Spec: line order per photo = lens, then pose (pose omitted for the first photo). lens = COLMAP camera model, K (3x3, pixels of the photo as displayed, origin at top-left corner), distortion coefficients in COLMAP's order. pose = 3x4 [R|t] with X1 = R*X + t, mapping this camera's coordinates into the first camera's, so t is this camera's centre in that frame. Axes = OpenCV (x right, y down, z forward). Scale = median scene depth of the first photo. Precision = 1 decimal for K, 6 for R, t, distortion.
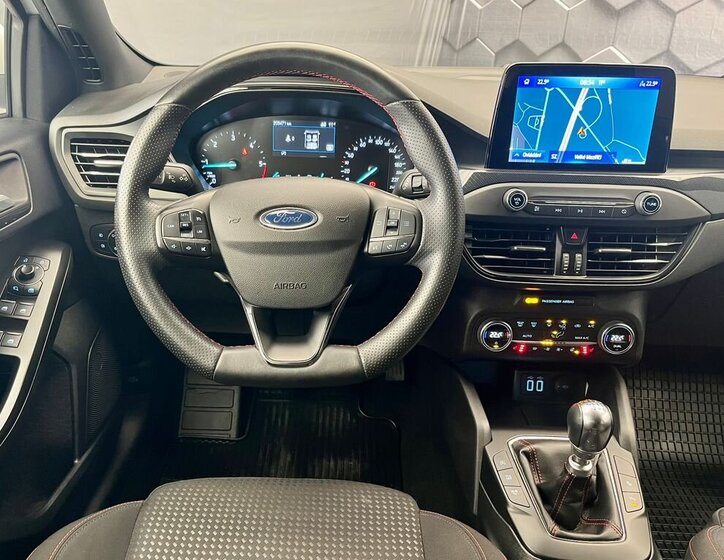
lens RADIAL K [[602.5, 0, 324.9], [0, 602.5, 301.2], [0, 0, 1]] dist [0.008554, -0.044540]
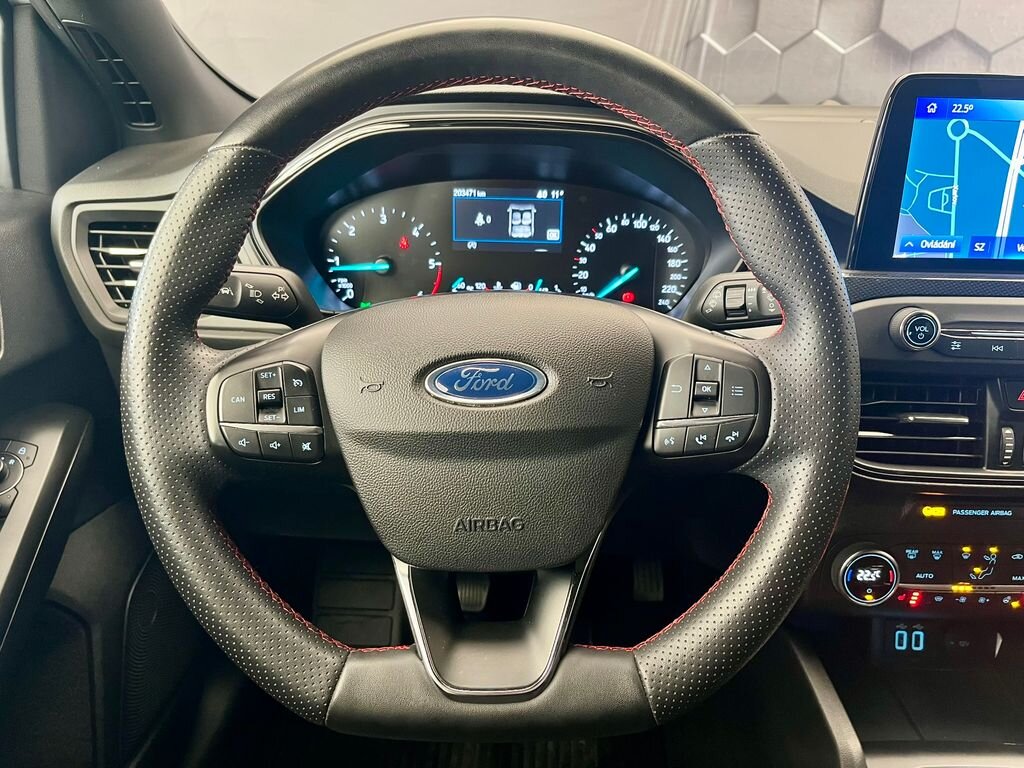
lens RADIAL K [[765.4, 0, 512.0], [0, 765.4, 384.0], [0, 0, 1]] dist [0.006131, -0.038469]
pose [[0.999921, -0.007202, -0.010279, -0.025765], [0.006579, 0.998213, -0.059400, -0.076313], [0.010688, 0.059328, 0.998181, 0.307059]]
